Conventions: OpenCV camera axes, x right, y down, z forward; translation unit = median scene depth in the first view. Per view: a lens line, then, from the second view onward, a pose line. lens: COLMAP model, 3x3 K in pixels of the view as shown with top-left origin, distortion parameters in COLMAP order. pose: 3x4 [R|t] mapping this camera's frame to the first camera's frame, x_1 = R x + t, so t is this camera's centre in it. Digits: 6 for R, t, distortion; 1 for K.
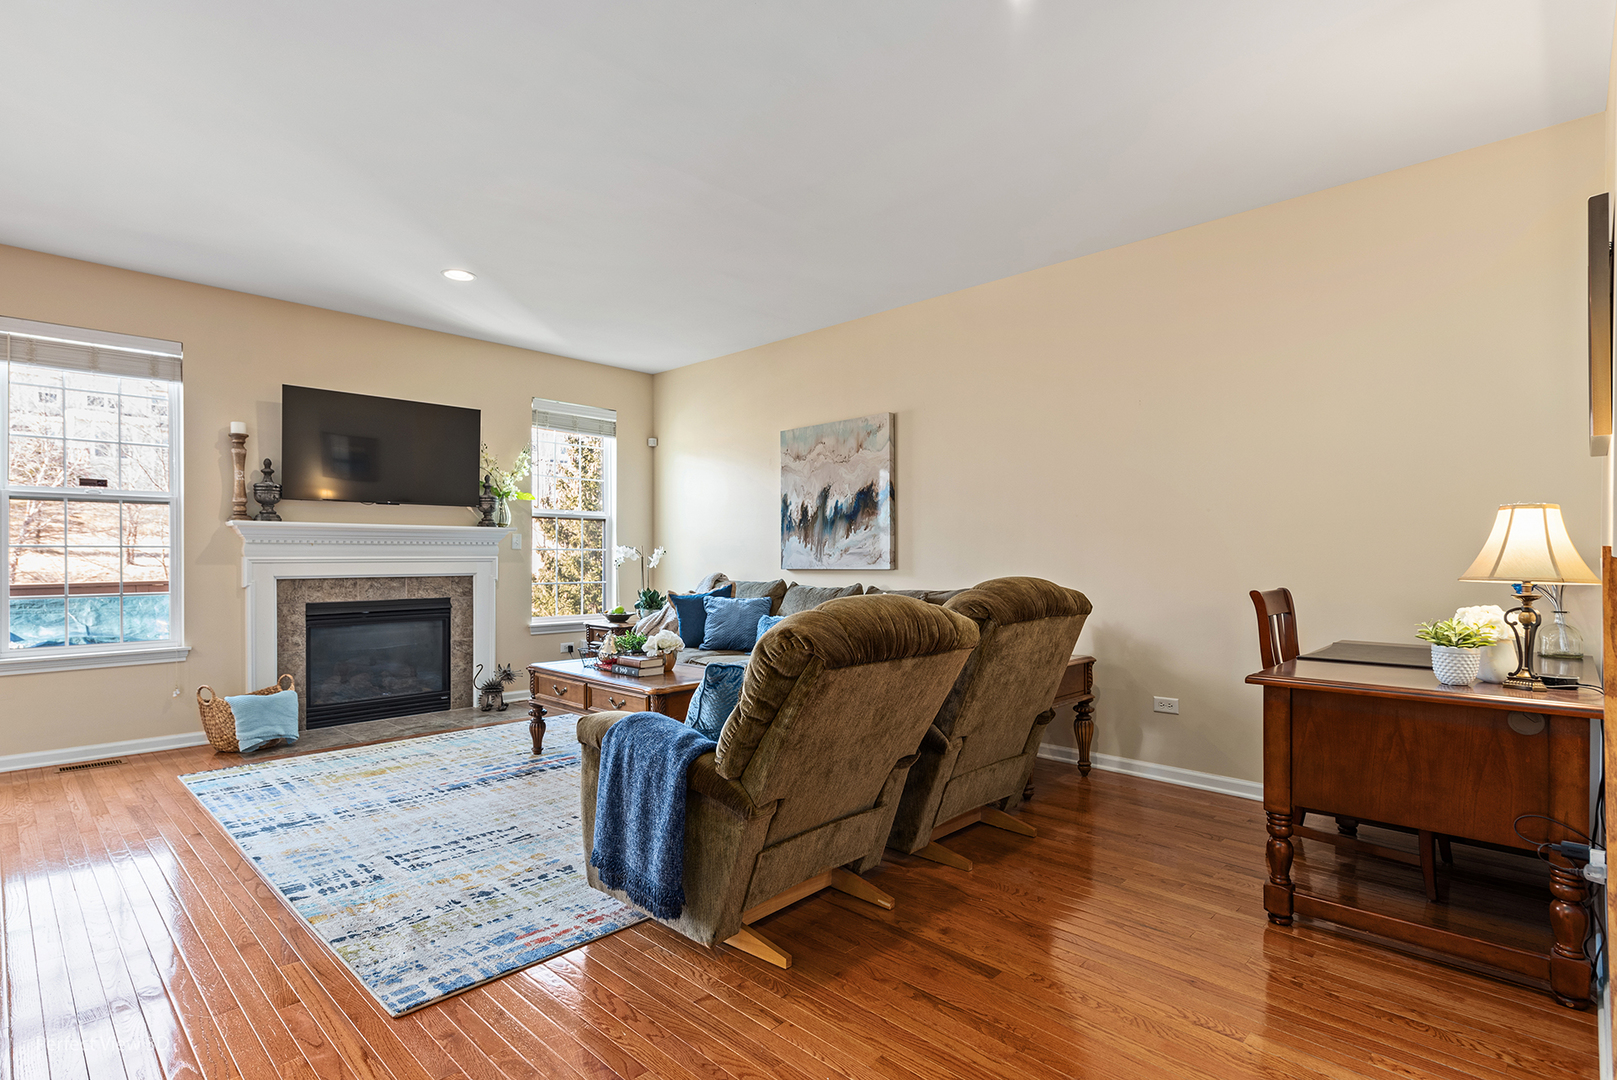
lens RADIAL K [[802.1, 0, 784.7], [0, 802.1, 561.8], [0, 0, 1]] dist [0.011256, -0.000700]
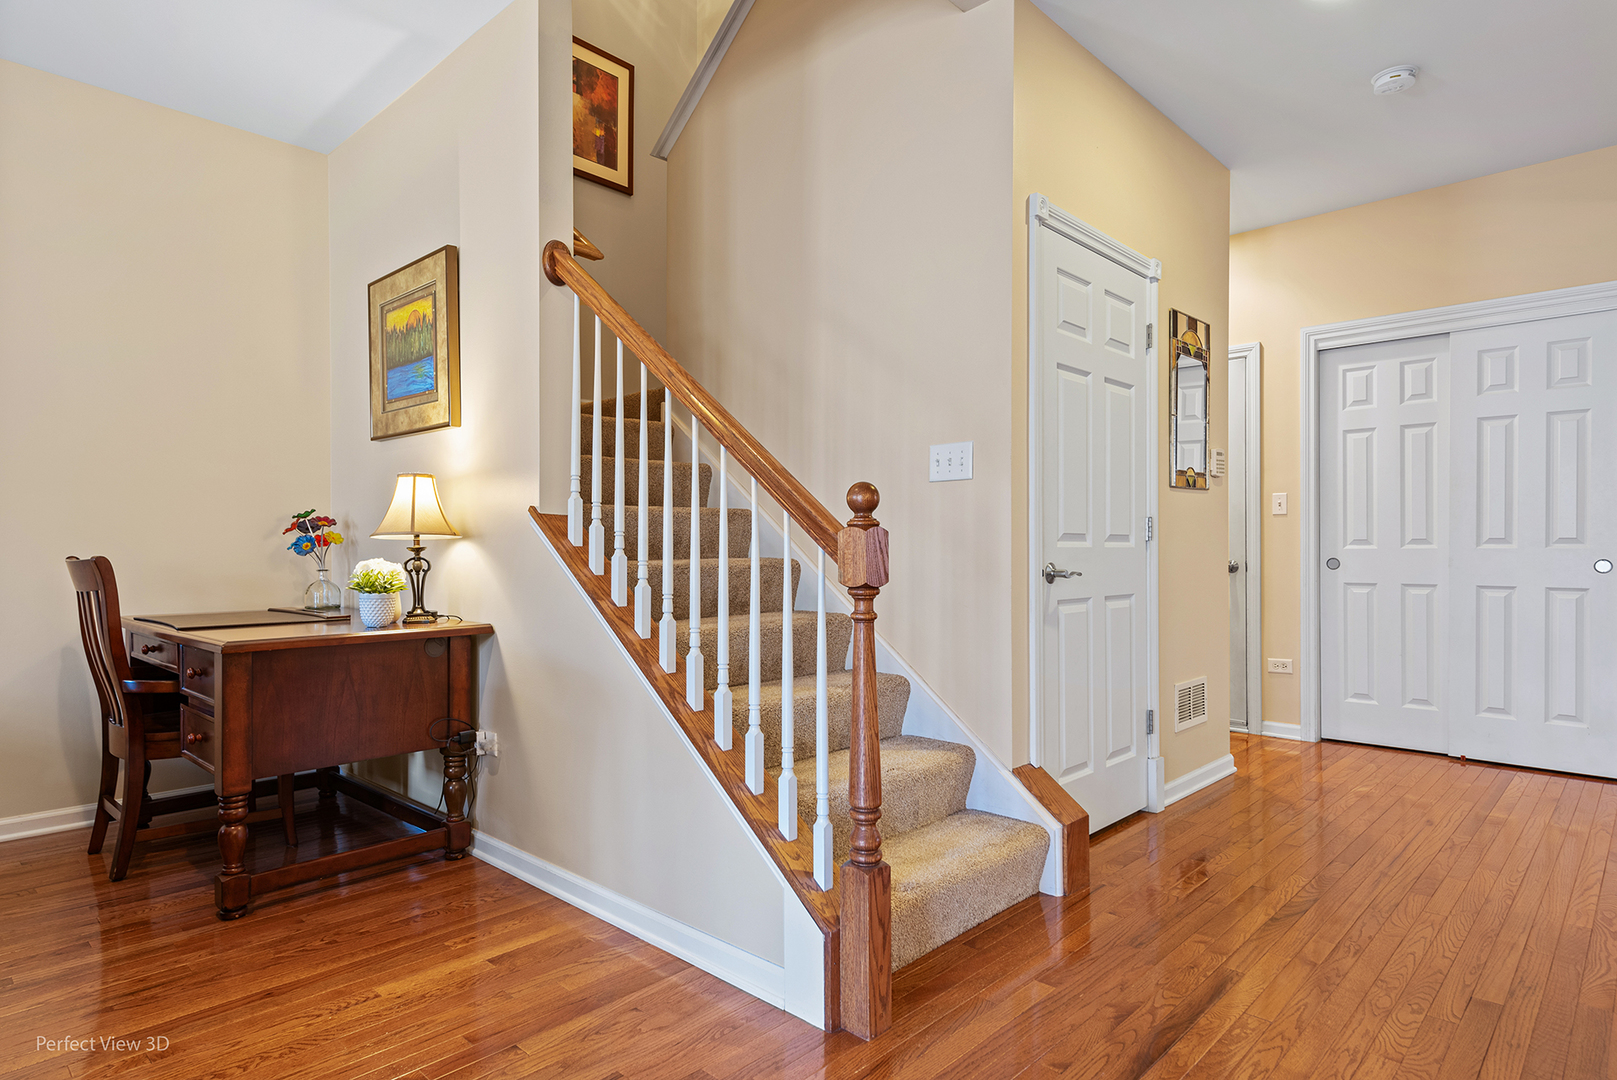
lens RADIAL K [[901.5, 0, 804.8], [0, 901.5, 549.1], [0, 0, 1]] dist [0.020538, -0.002376]
pose [[-0.027414, -0.000438, 0.999624, -0.240197], [0.009951, 0.999950, 0.000711, 0.024513], [-0.999575, 0.009967, -0.027409, 0.222924]]
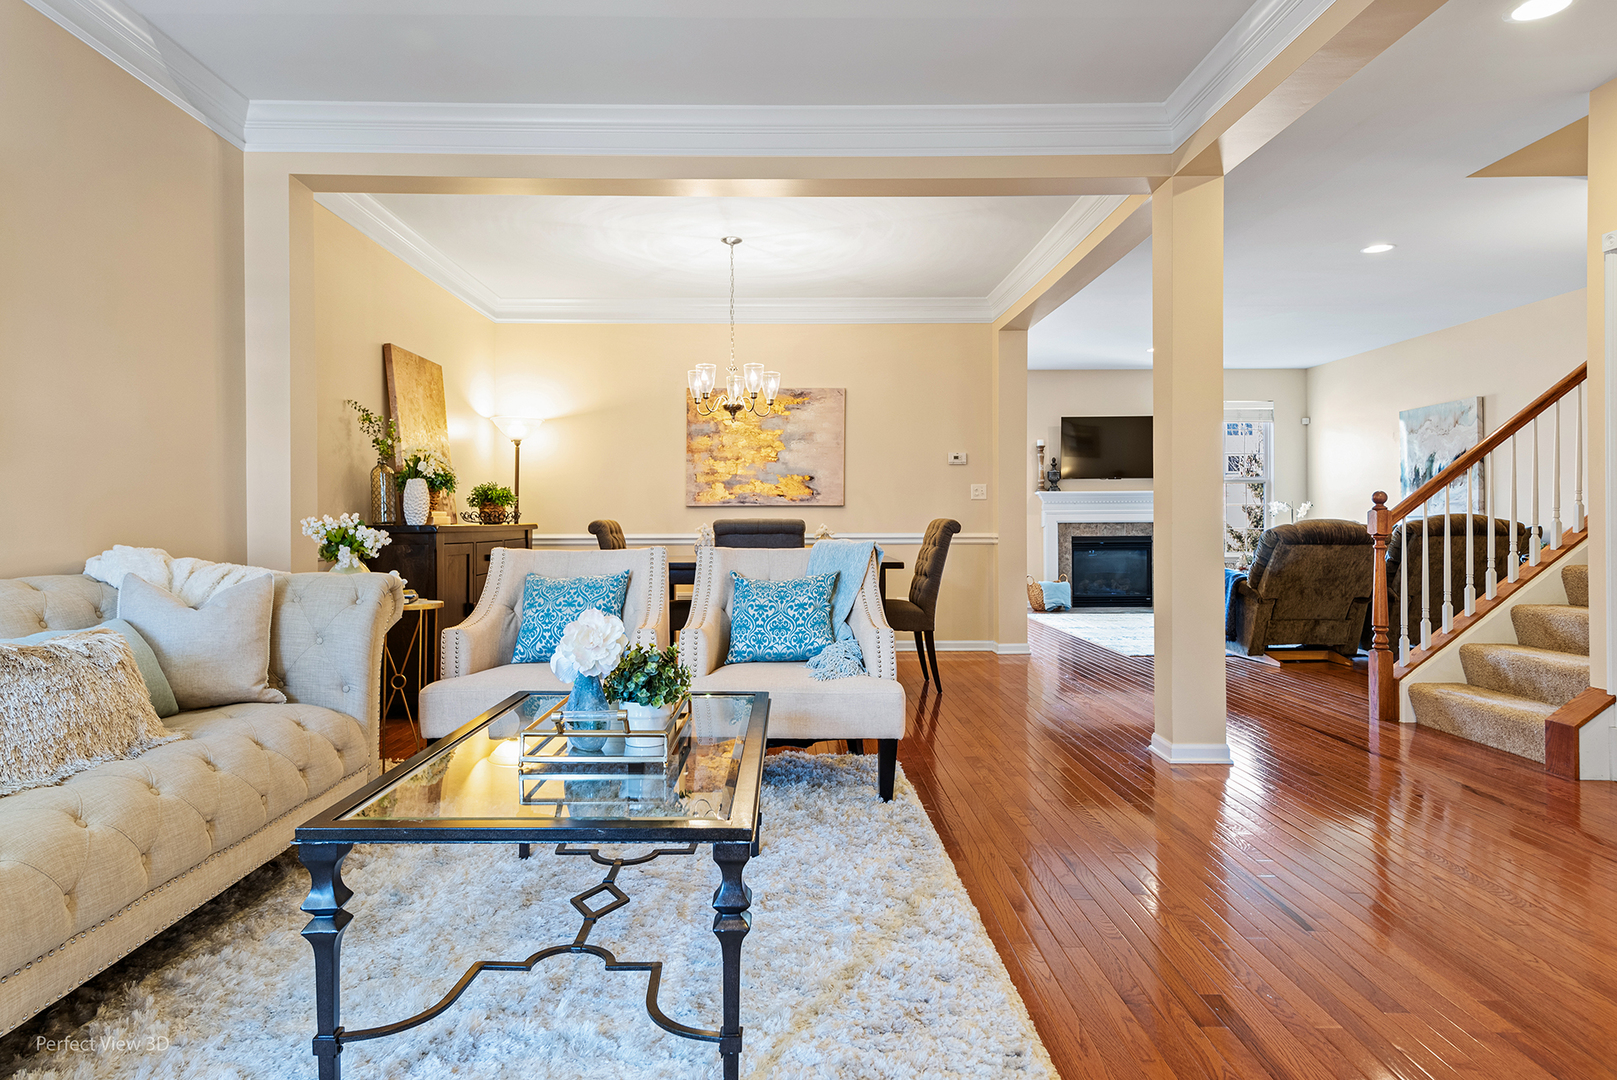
lens RADIAL K [[901.5, 0, 814.7], [0, 901.5, 512.1], [0, 0, 1]] dist [0.020538, -0.002376]
pose [[0.725846, -0.010134, -0.687782, 0.435152], [0.000613, 0.999901, -0.014085, 0.029738], [0.687857, 0.009802, 0.725780, -0.995412]]
